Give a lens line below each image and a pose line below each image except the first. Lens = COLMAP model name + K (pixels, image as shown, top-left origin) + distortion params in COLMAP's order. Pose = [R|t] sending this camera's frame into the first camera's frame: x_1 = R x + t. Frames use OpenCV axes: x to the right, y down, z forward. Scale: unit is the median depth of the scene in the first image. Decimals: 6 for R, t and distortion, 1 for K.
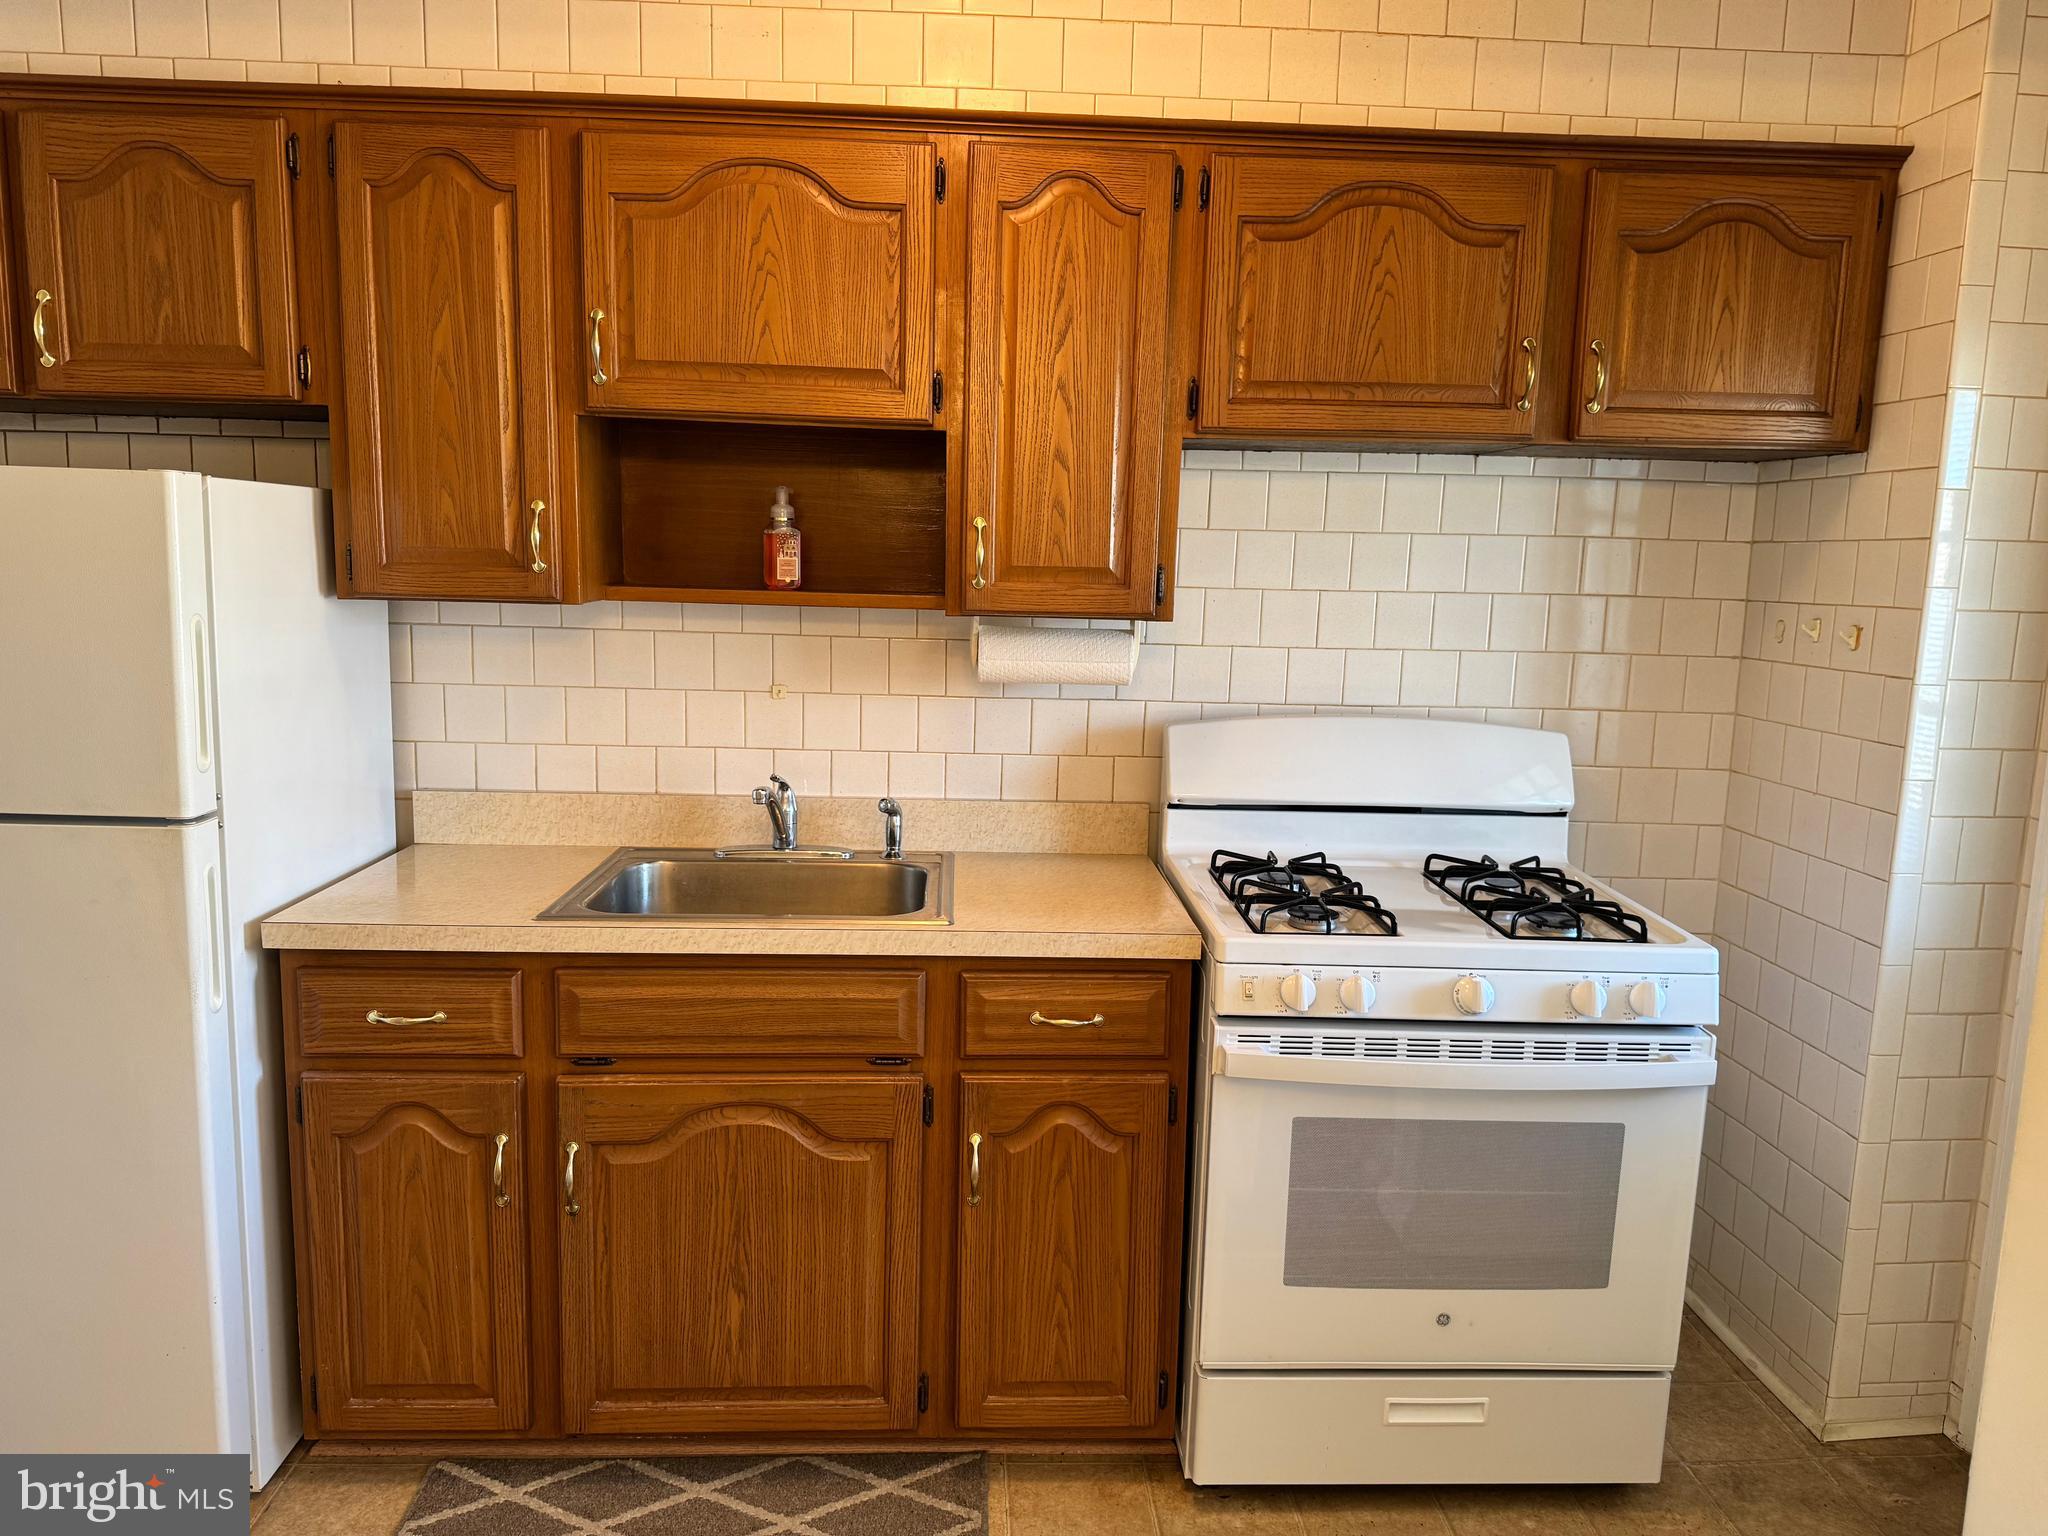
lens RADIAL K [[1417.7, 0, 1022.2], [0, 1417.7, 785.7], [0, 0, 1]] dist [0.112224, -0.131277]
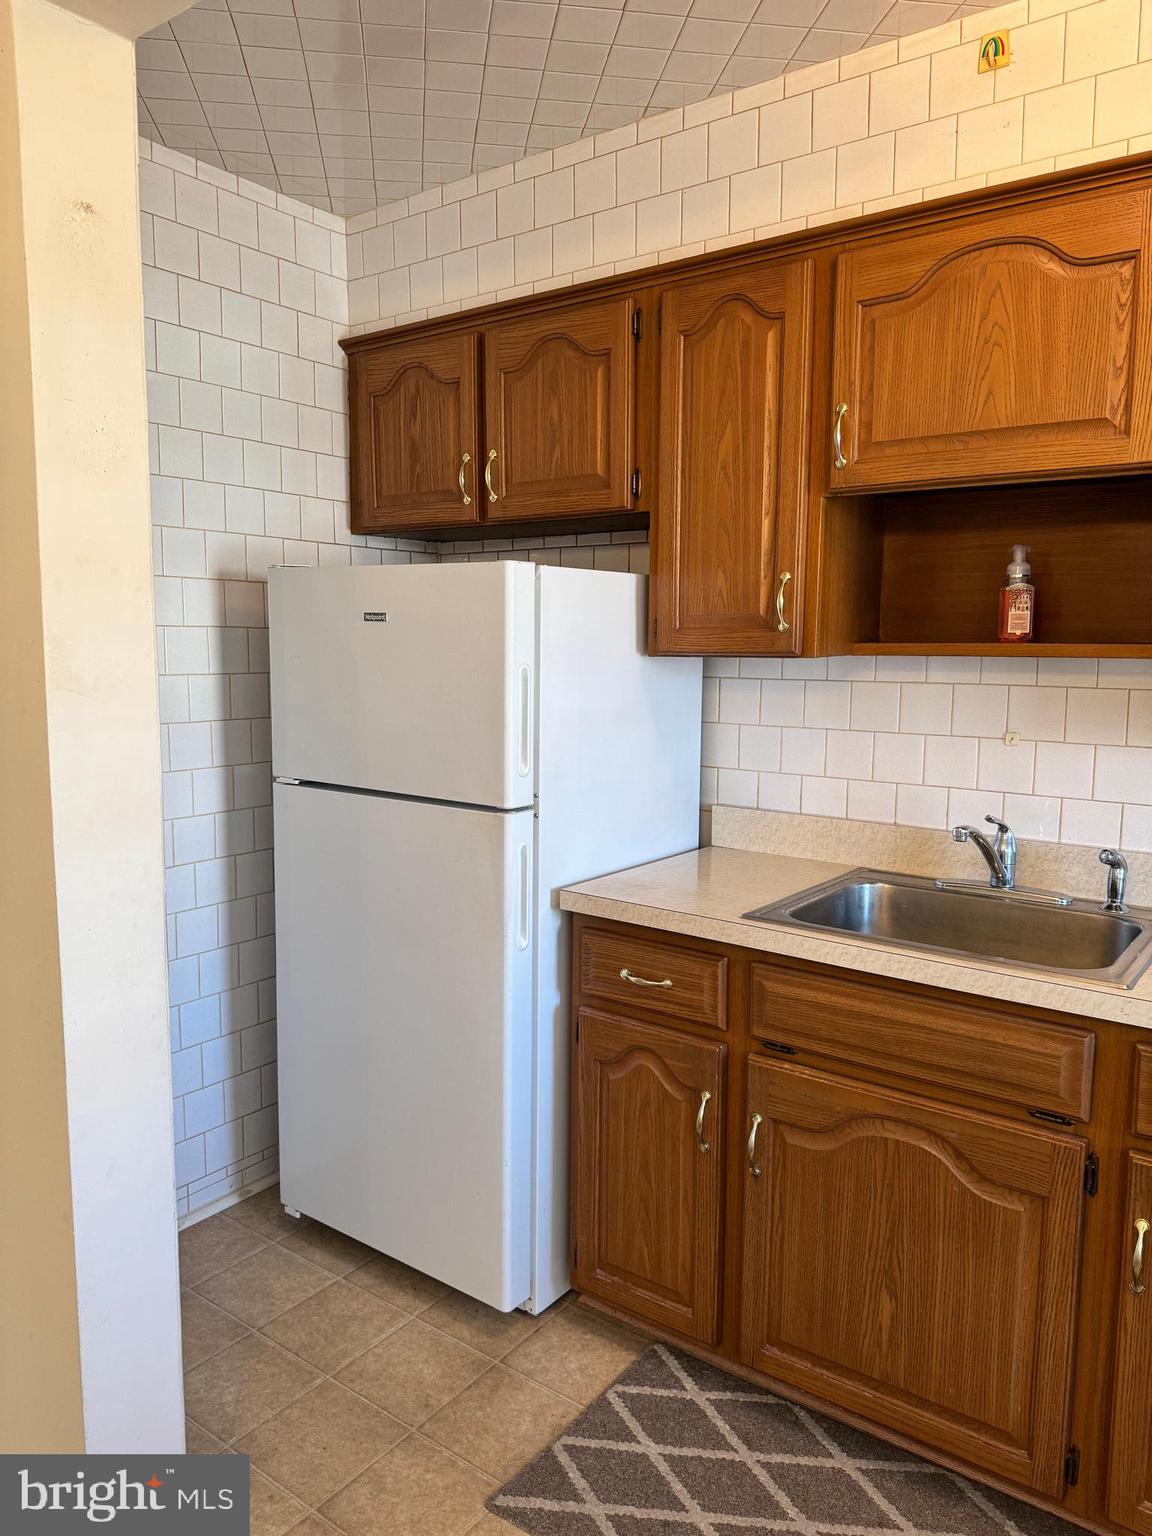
lens RADIAL K [[1085.7, 0, 576.0], [0, 1085.7, 768.0], [0, 0, 1]] dist [0.134779, -0.219078]
pose [[0.776801, 0.057176, -0.627145, 0.114360], [-0.085076, 0.996268, -0.014548, -0.005948], [0.623973, 0.064656, 0.778766, 0.190319]]
